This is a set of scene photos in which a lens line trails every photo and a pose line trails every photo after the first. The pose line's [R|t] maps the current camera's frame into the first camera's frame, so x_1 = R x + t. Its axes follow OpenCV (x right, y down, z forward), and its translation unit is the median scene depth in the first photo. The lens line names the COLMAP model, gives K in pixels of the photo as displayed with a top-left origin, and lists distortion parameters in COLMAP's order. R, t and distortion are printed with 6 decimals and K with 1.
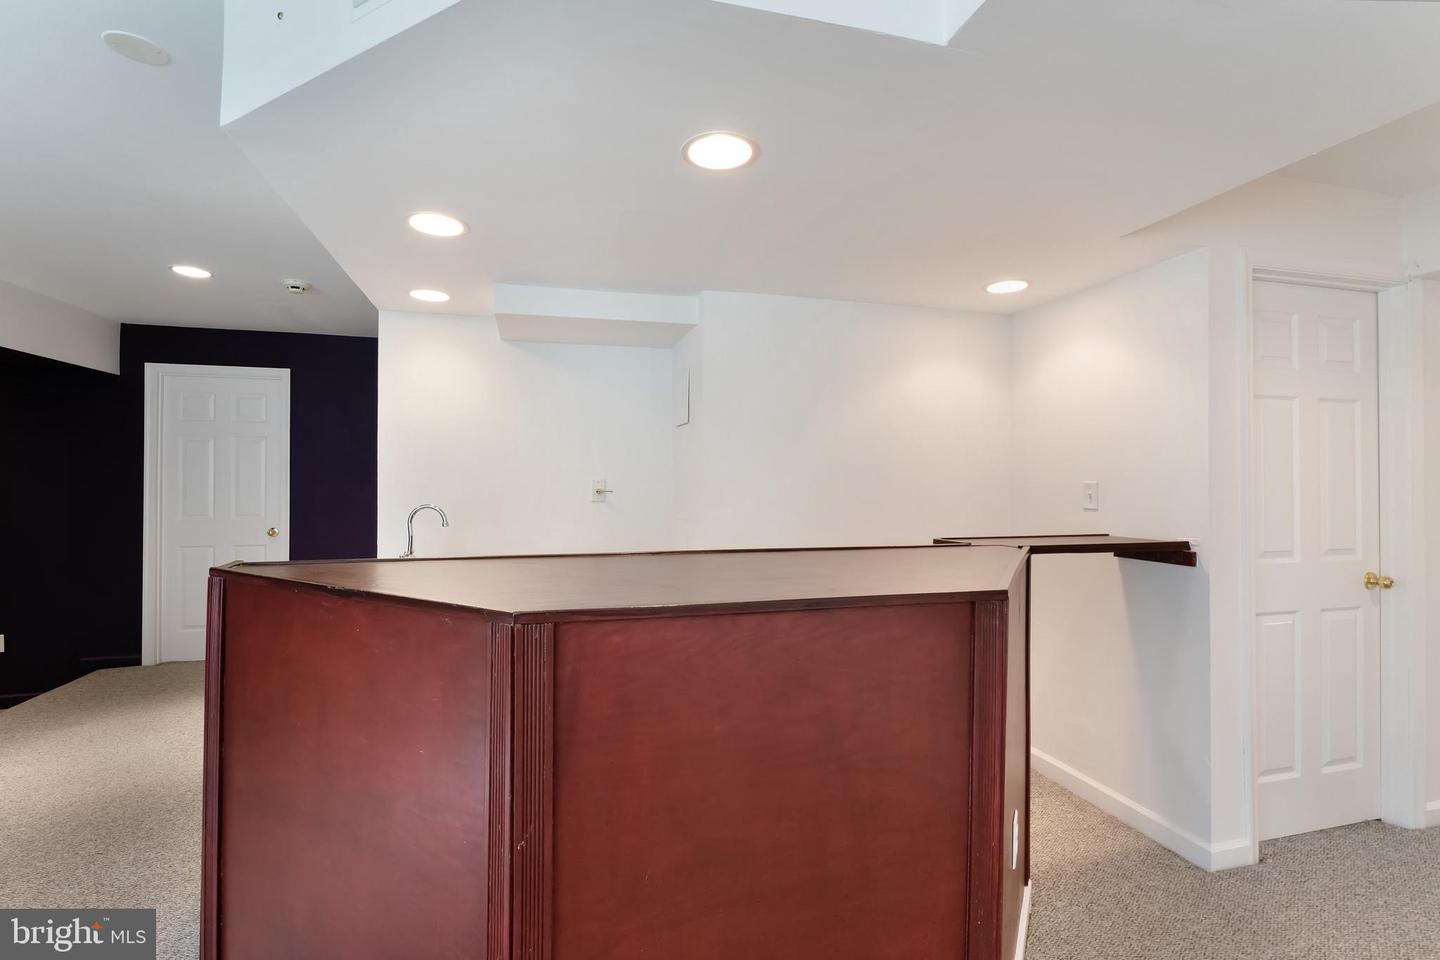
lens RADIAL K [[623.7, 0, 720.0], [0, 623.7, 480.0], [0, 0, 1]] dist [-0.000321, -0.000097]
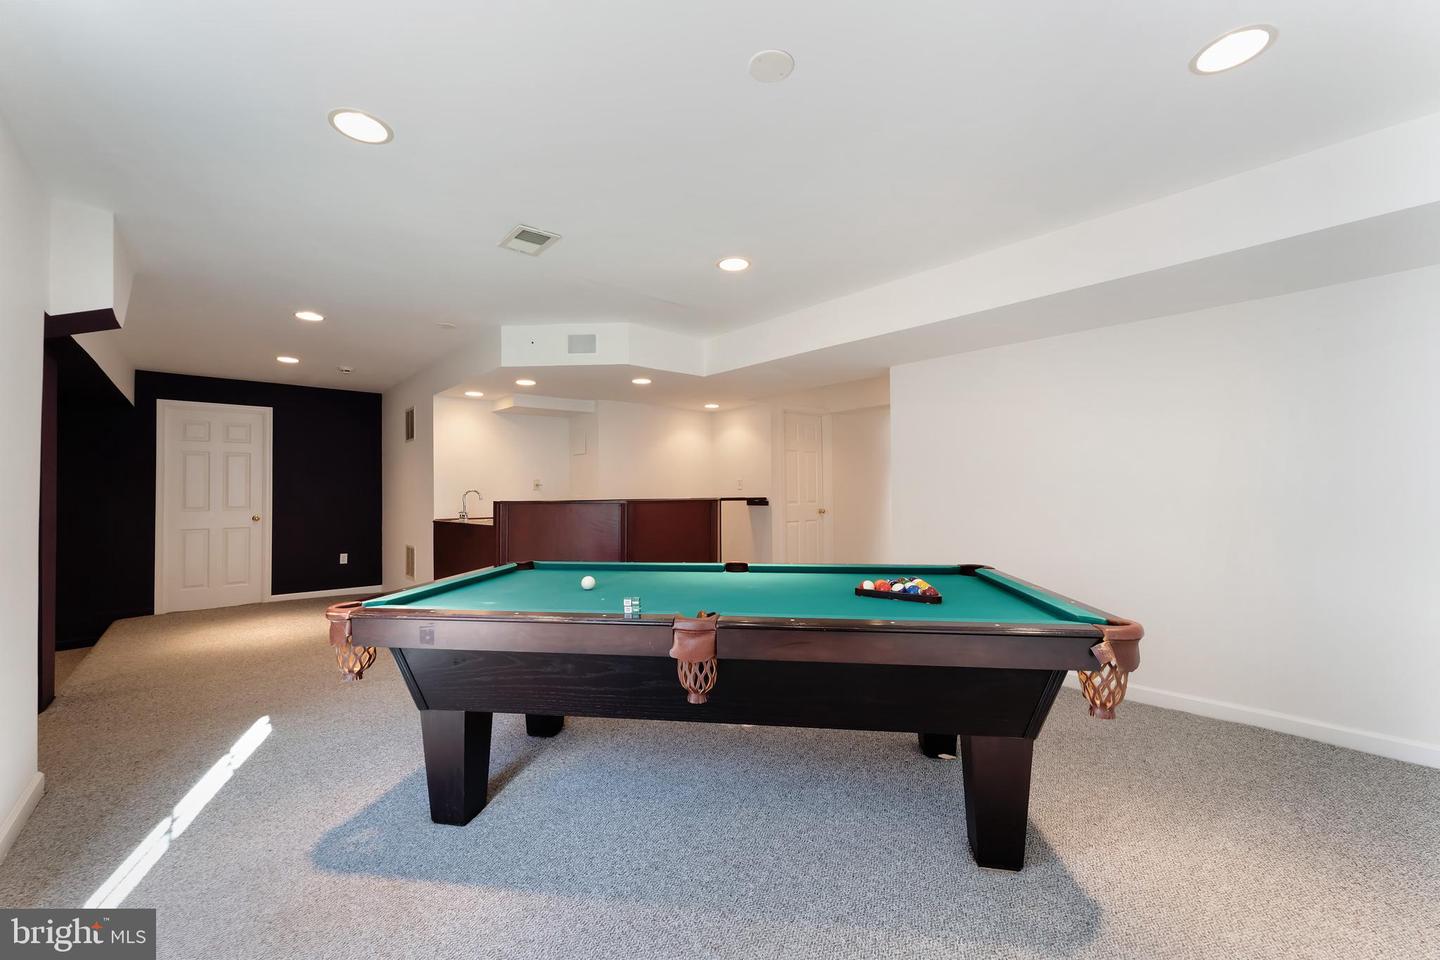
lens RADIAL K [[573.7, 0, 720.0], [0, 573.7, 480.0], [0, 0, 1]] dist [0.001139, -0.000040]
pose [[0.893236, -0.002278, 0.449583, -0.511899], [0.009904, 0.999844, -0.014612, 0.035996], [-0.449480, 0.017504, 0.893119, -1.005042]]
